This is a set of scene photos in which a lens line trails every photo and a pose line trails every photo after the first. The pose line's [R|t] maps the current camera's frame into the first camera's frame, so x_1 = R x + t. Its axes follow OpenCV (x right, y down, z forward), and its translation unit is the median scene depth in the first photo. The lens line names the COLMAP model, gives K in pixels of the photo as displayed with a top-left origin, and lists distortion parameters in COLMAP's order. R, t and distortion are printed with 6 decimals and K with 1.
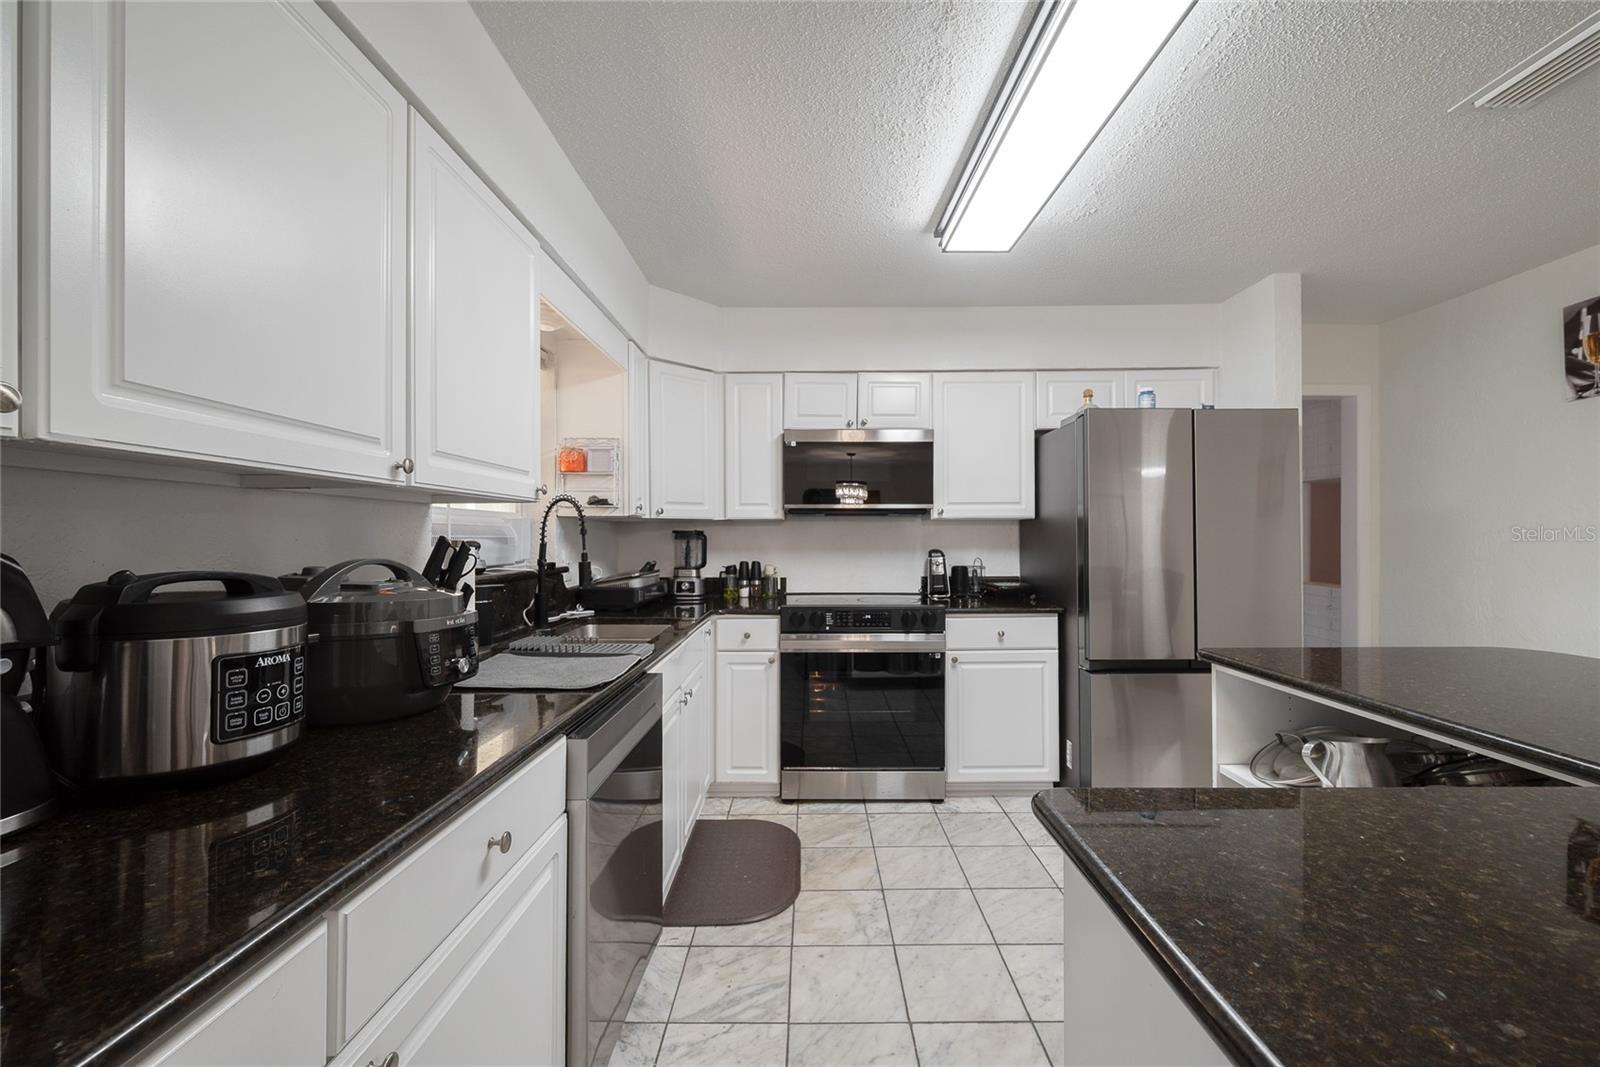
lens RADIAL K [[640.3, 0, 797.7], [0, 640.3, 534.9], [0, 0, 1]] dist [-0.002108, -0.001240]
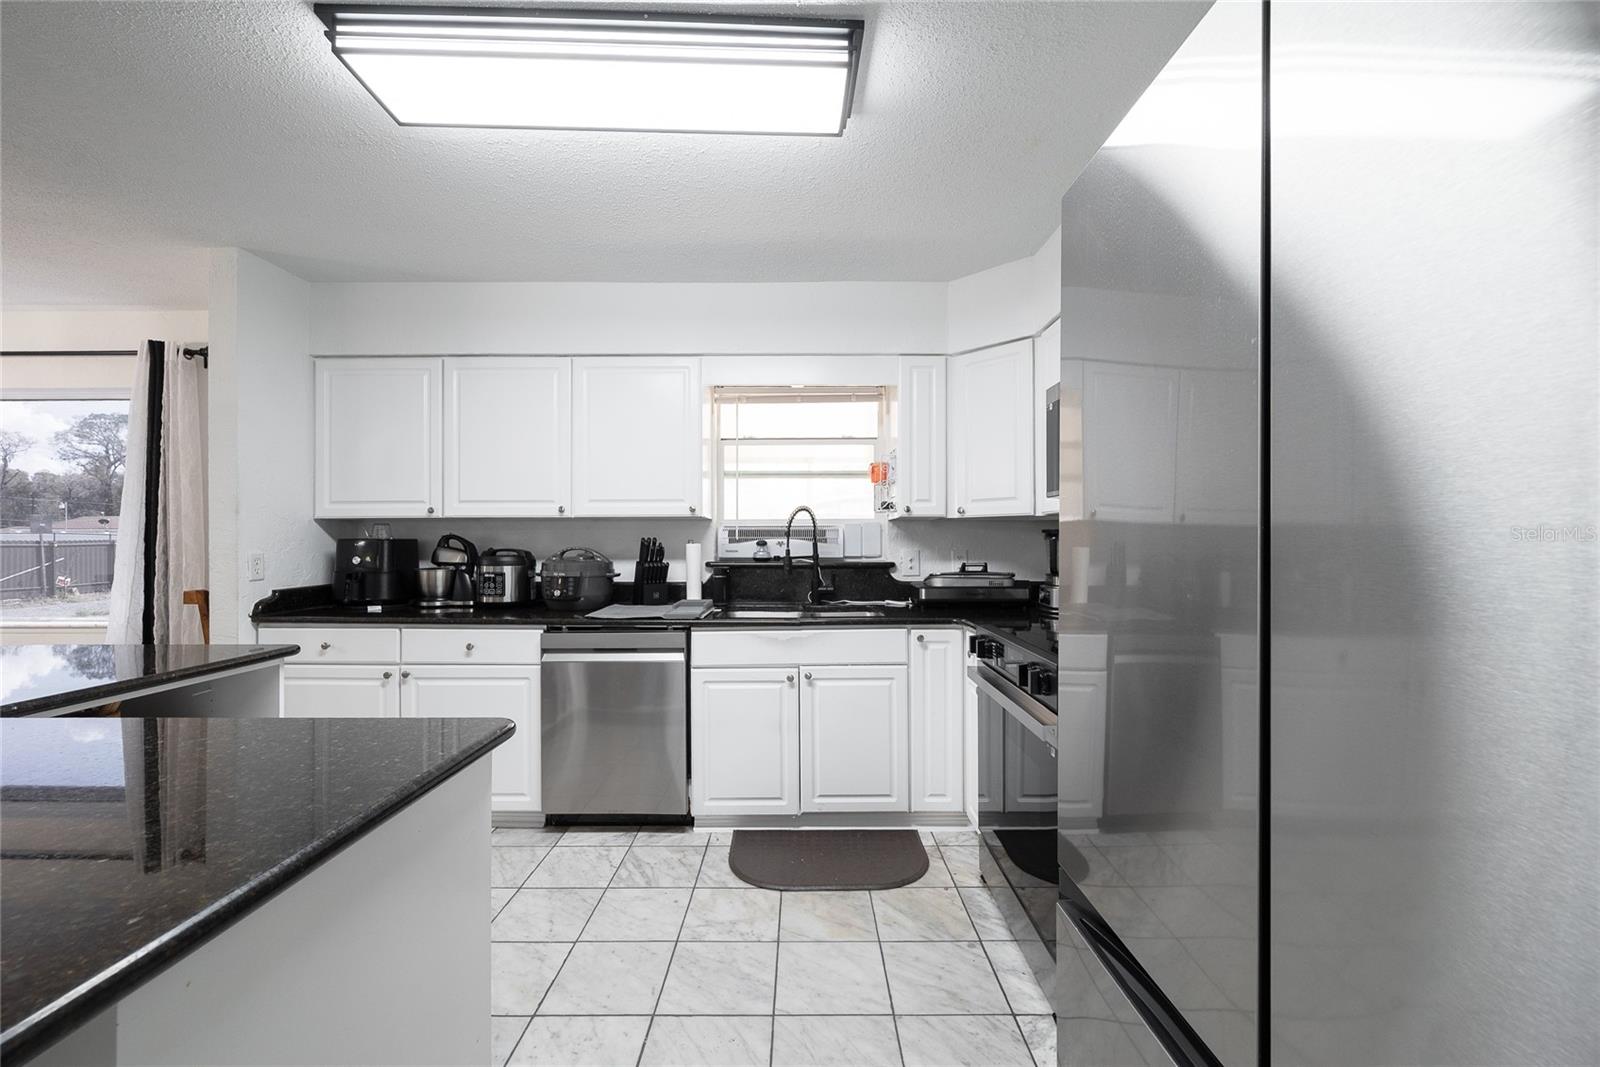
lens RADIAL K [[640.3, 0, 804.9], [0, 640.3, 530.1], [0, 0, 1]] dist [-0.002108, -0.001240]
pose [[0.013463, -0.015084, -0.999796, 0.699496], [0.006587, 0.999866, -0.014997, 0.005760], [0.999888, -0.006384, 0.013561, 0.711661]]
